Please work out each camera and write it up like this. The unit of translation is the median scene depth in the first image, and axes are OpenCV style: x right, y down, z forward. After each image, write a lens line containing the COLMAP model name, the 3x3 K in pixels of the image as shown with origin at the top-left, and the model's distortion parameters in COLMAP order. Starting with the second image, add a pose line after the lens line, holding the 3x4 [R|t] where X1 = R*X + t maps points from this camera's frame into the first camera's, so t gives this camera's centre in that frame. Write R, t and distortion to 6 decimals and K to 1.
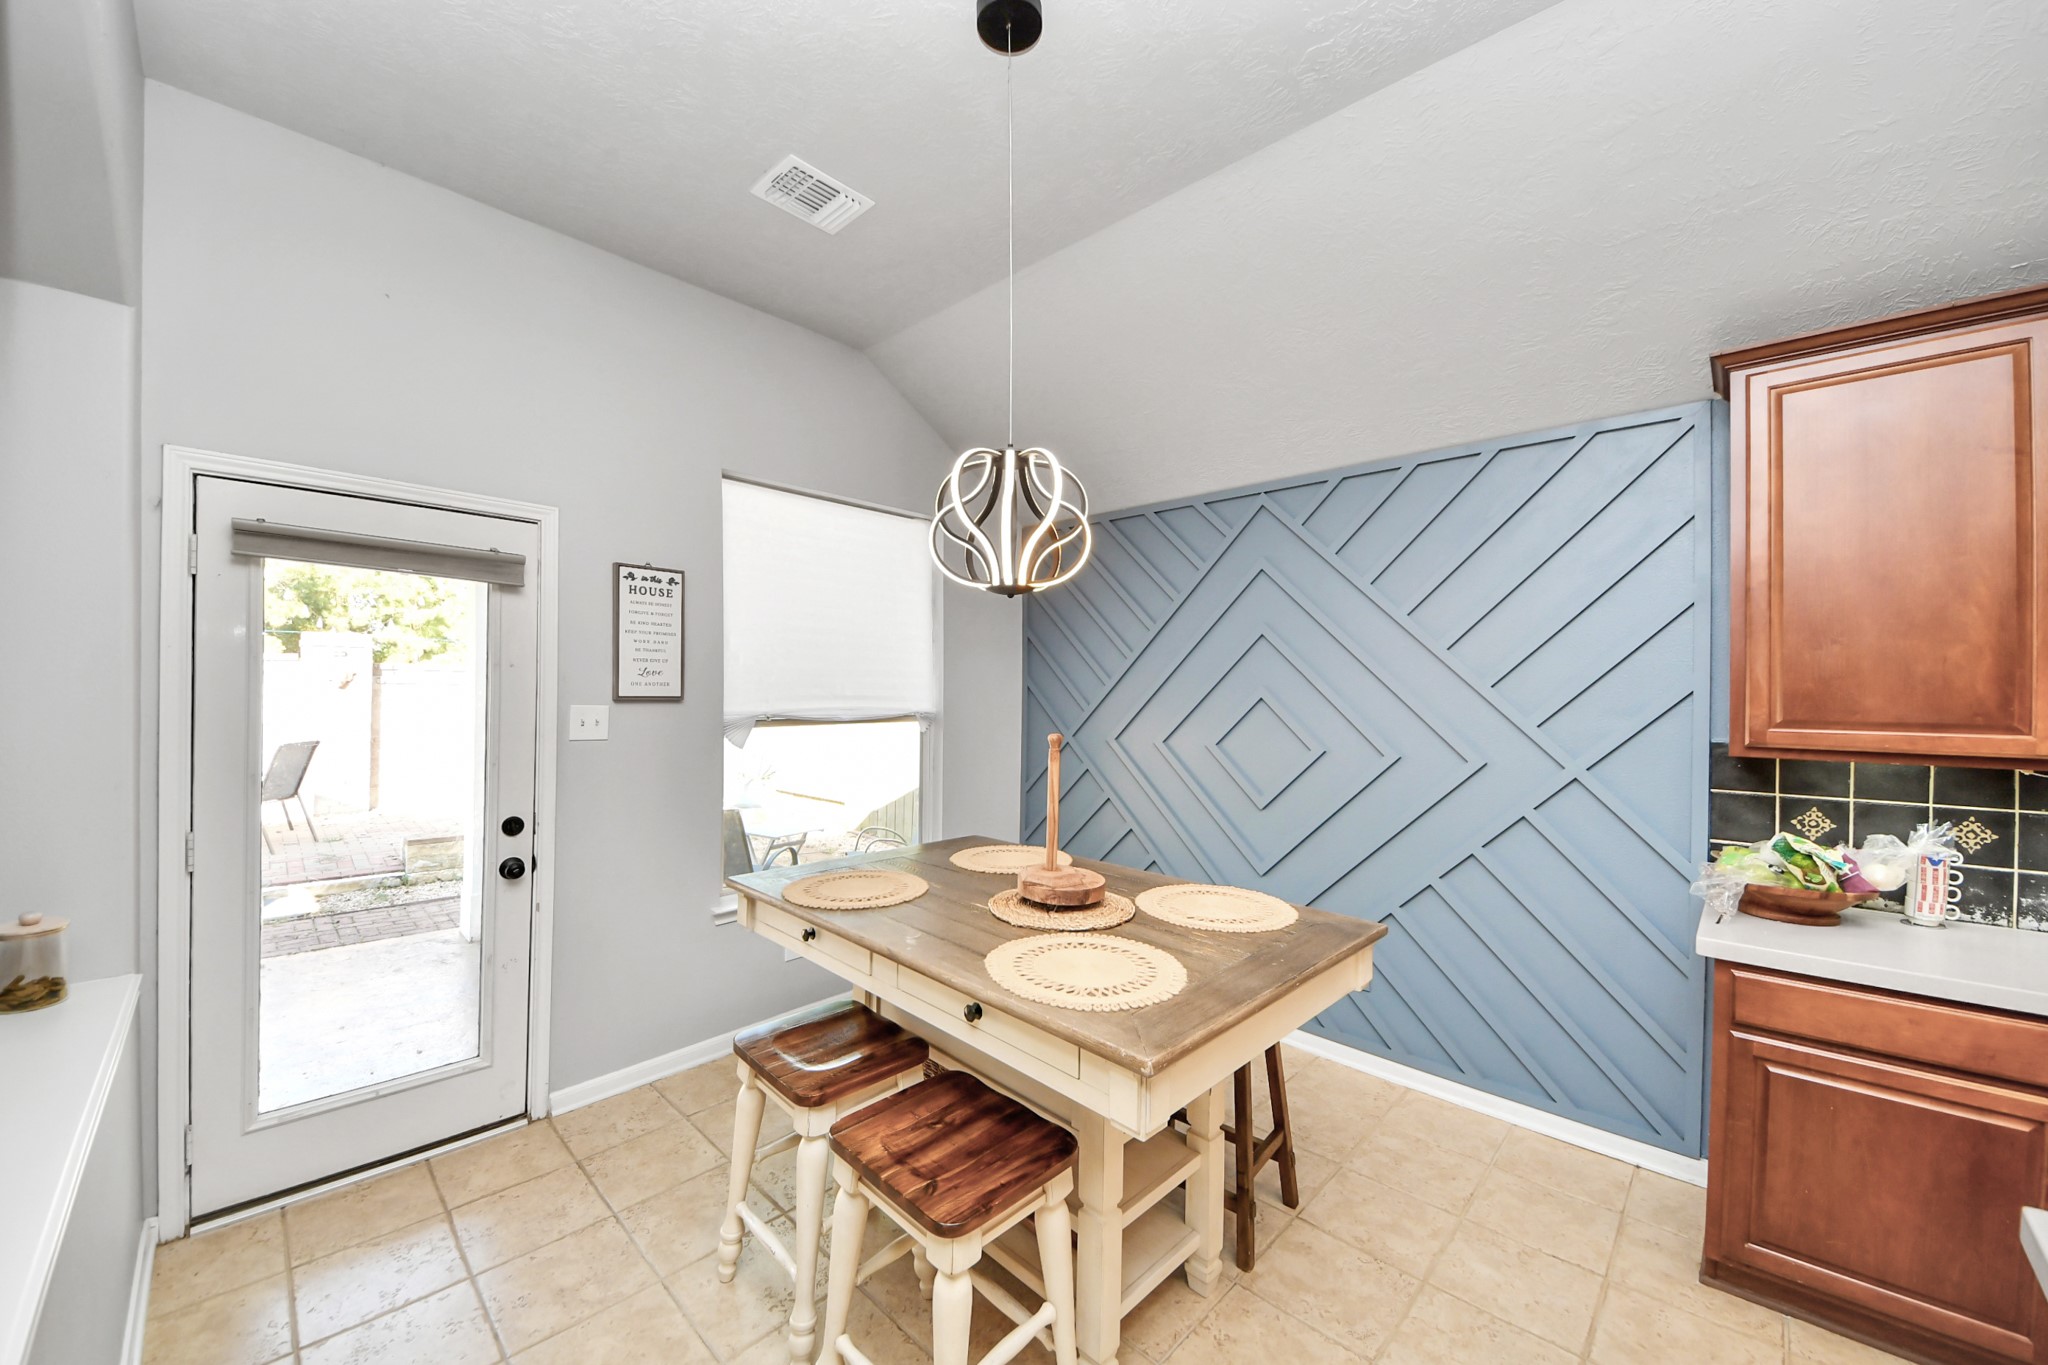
lens RADIAL K [[748.7, 0, 997.2], [0, 748.7, 690.0], [0, 0, 1]] dist [0.032880, -0.018235]
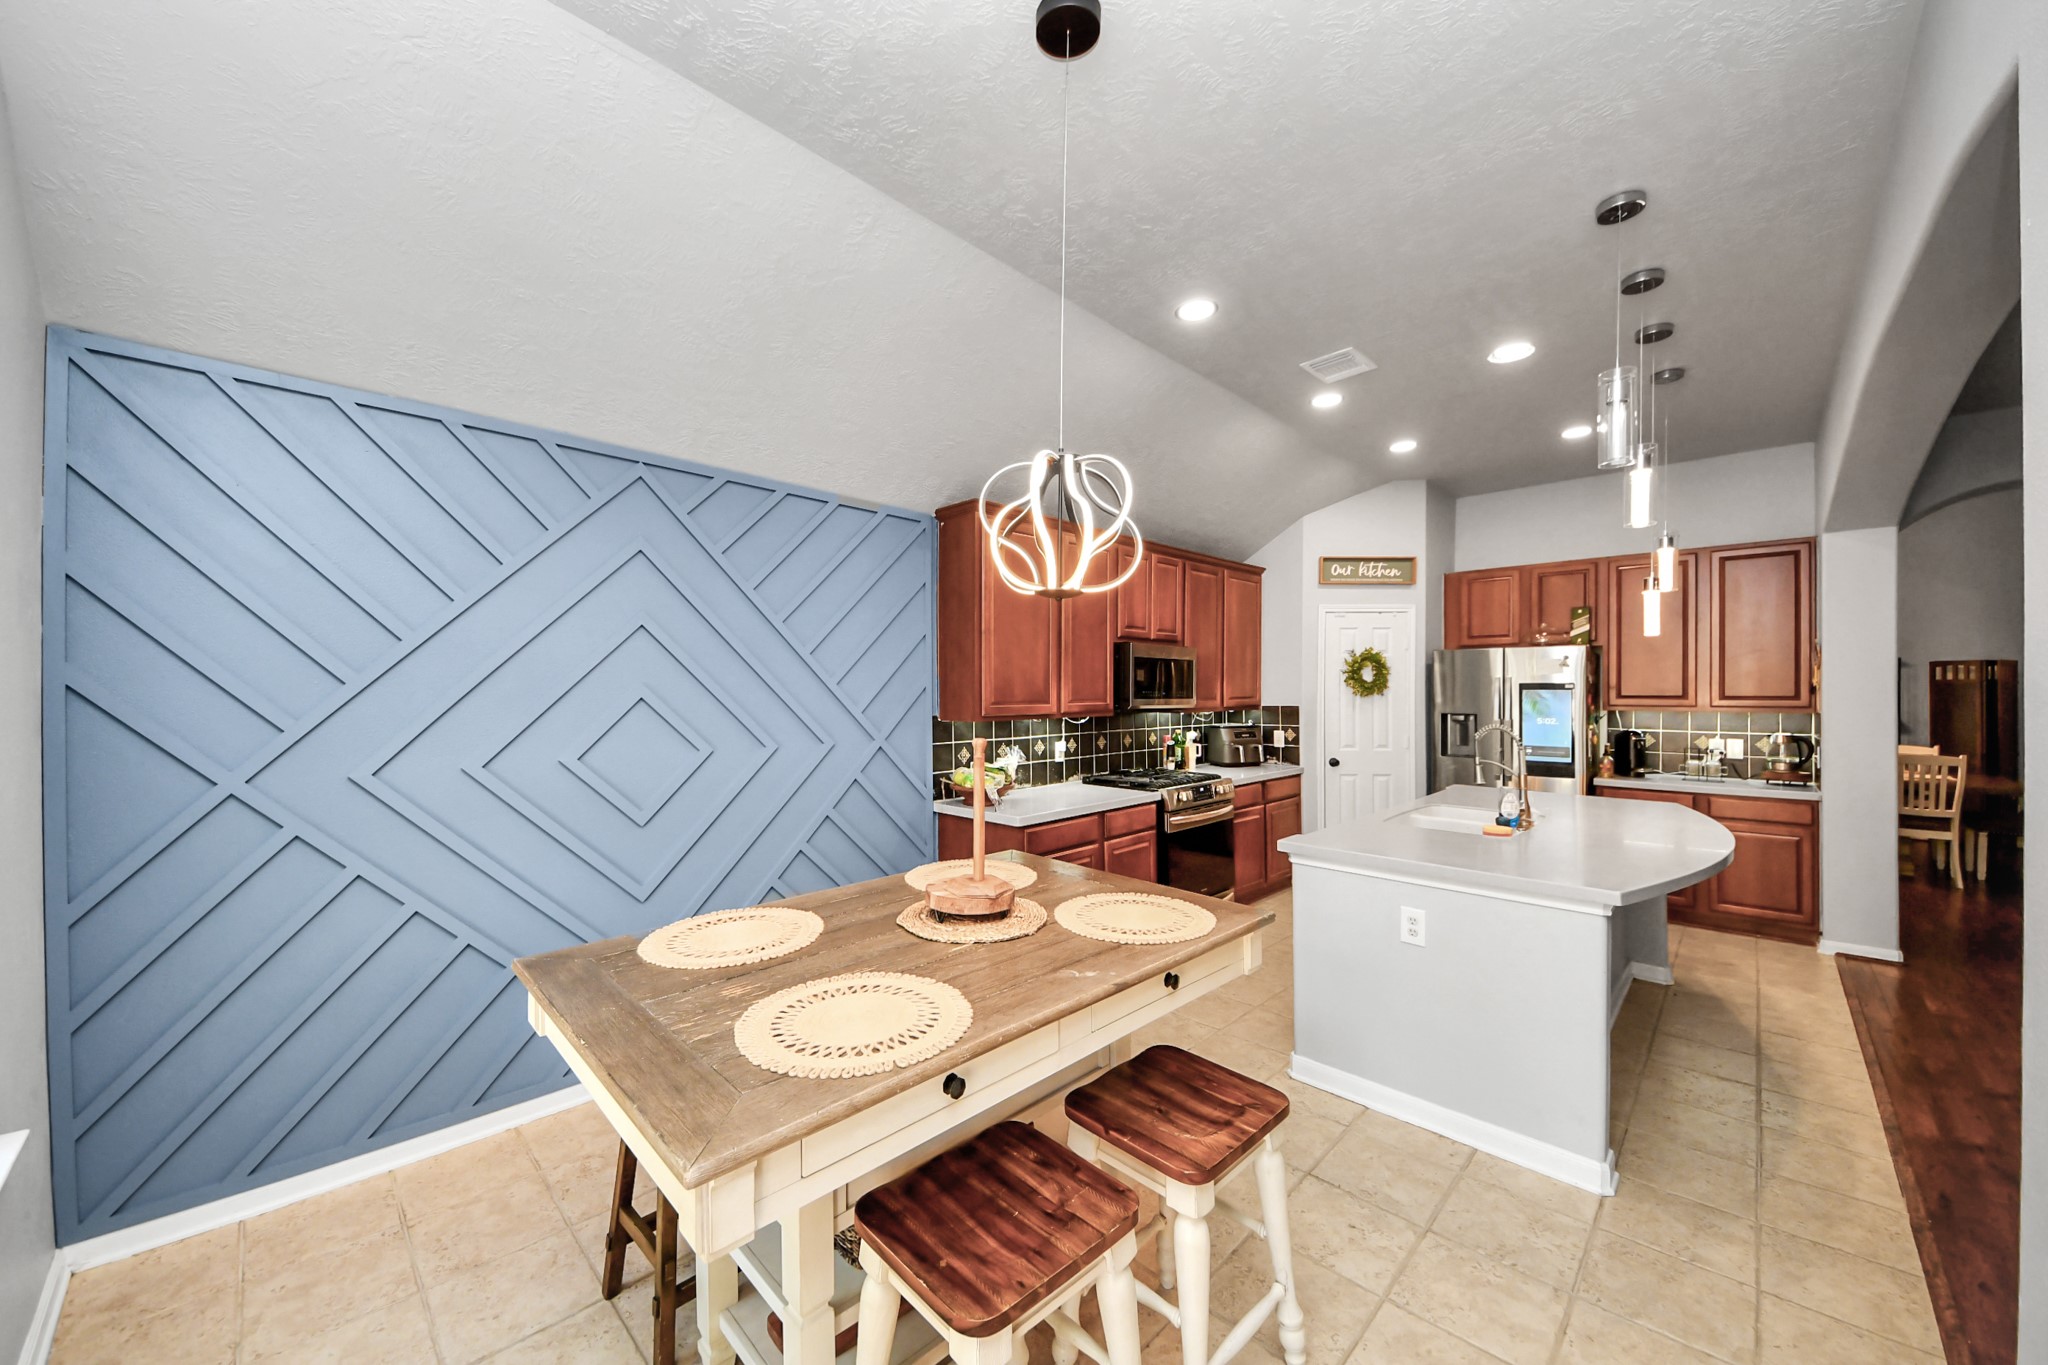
lens RADIAL K [[745.5, 0, 1006.2], [0, 745.5, 705.2], [0, 0, 1]] dist [0.021655, 0.000027]
pose [[0.003160, -0.033698, 0.999427, -0.835336], [0.003625, 0.999426, 0.033686, -0.013914], [-0.999988, 0.003516, 0.003281, 0.923339]]
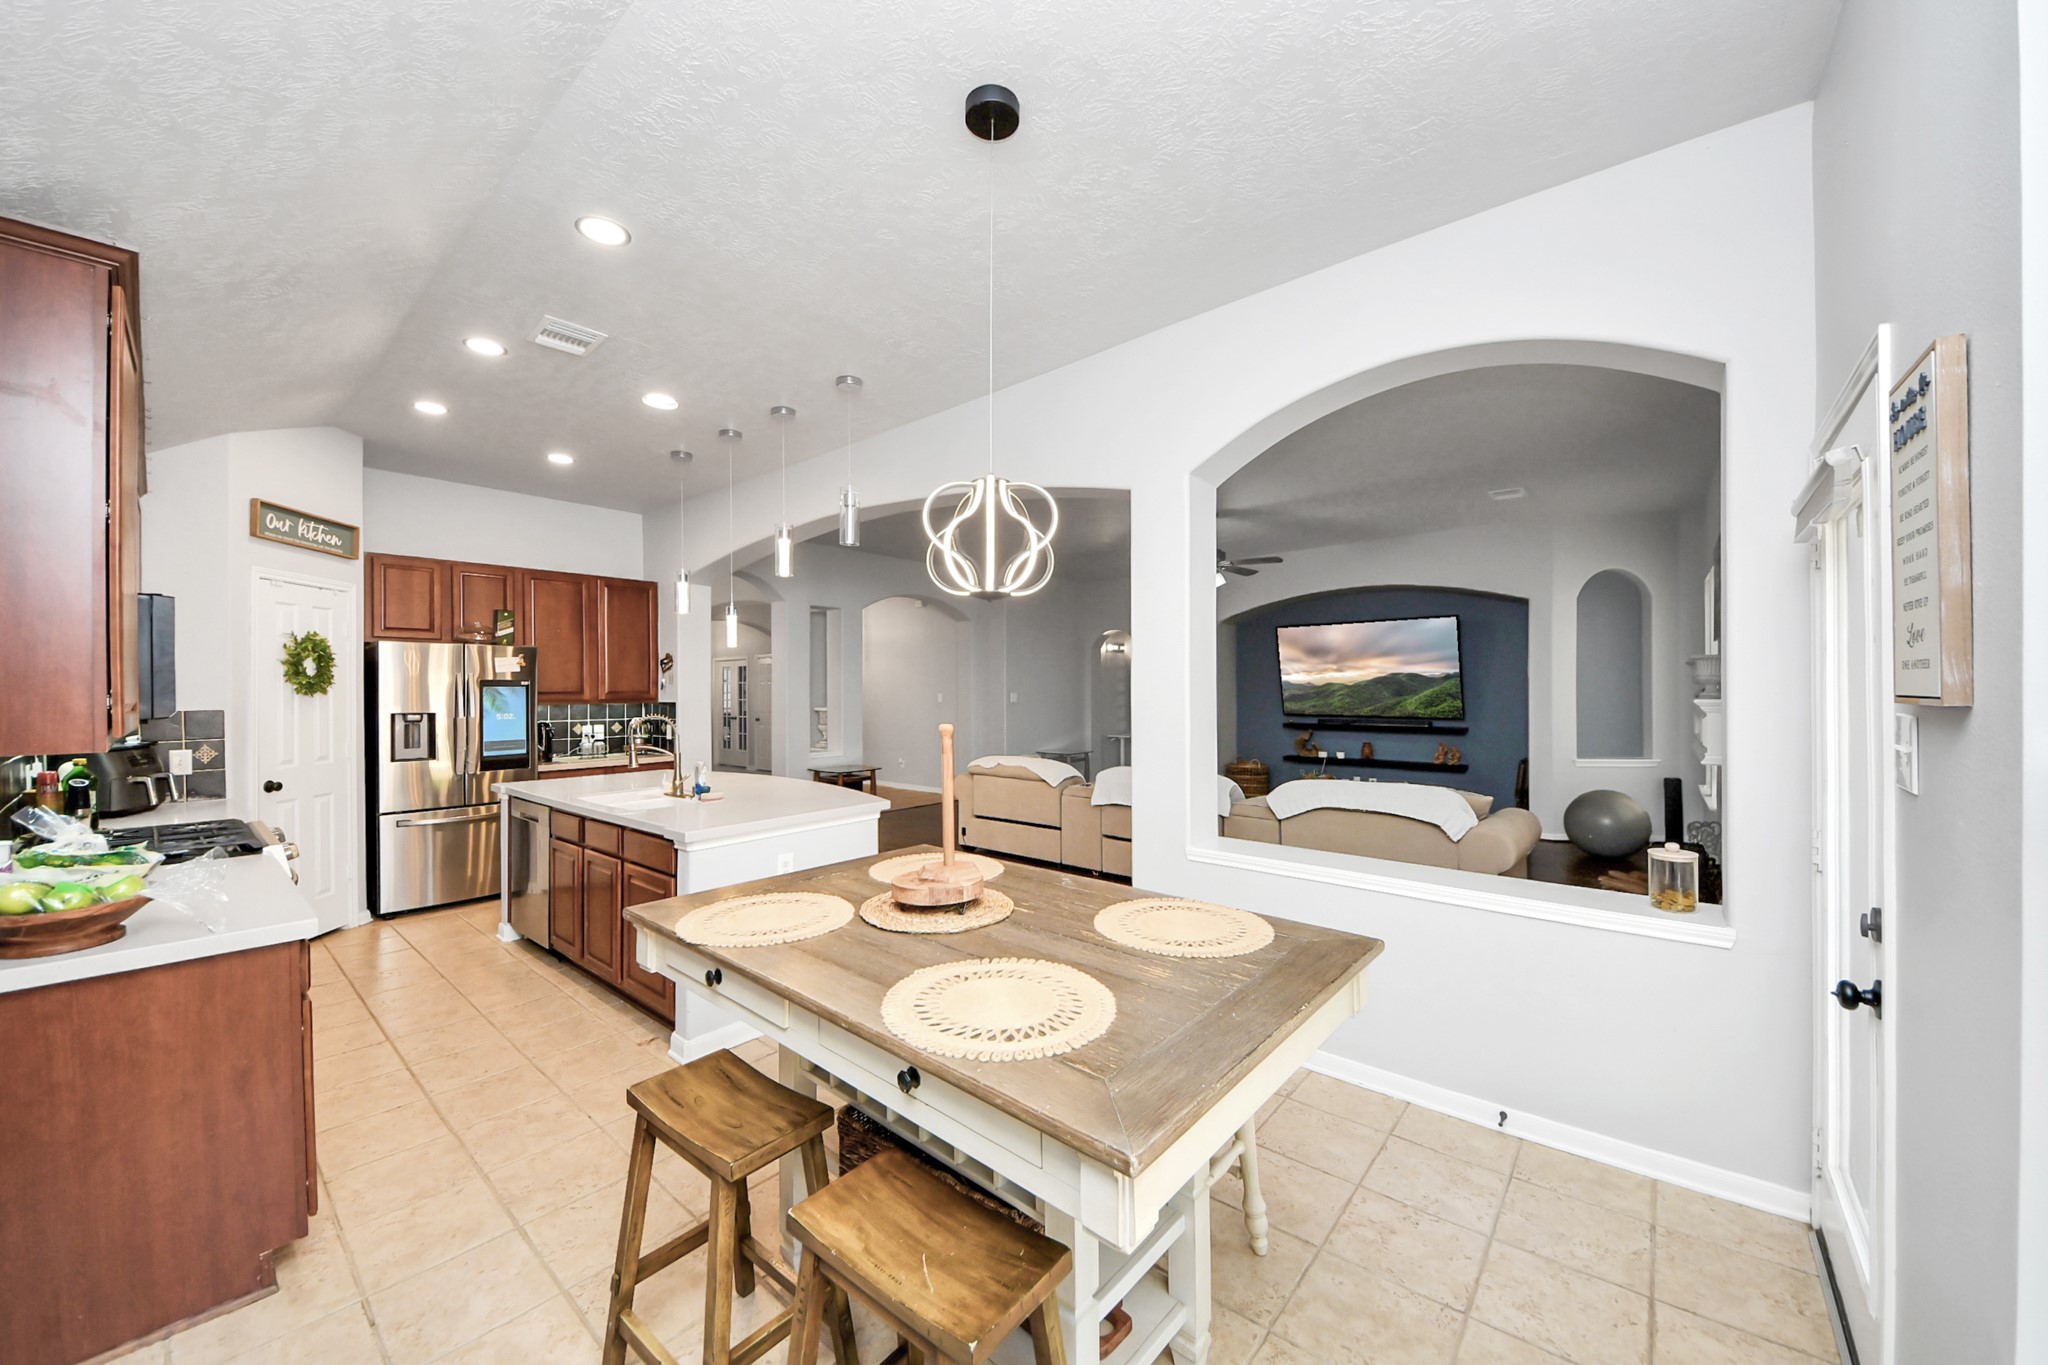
lens RADIAL K [[750.8, 0, 1026.3], [0, 750.8, 683.5], [0, 0, 1]] dist [0.000593, -0.007827]
pose [[-0.997162, -0.009997, -0.074625, 0.052326], [-0.009814, 0.999948, -0.002816, 0.004638], [0.074649, -0.002076, -0.997208, 1.843206]]
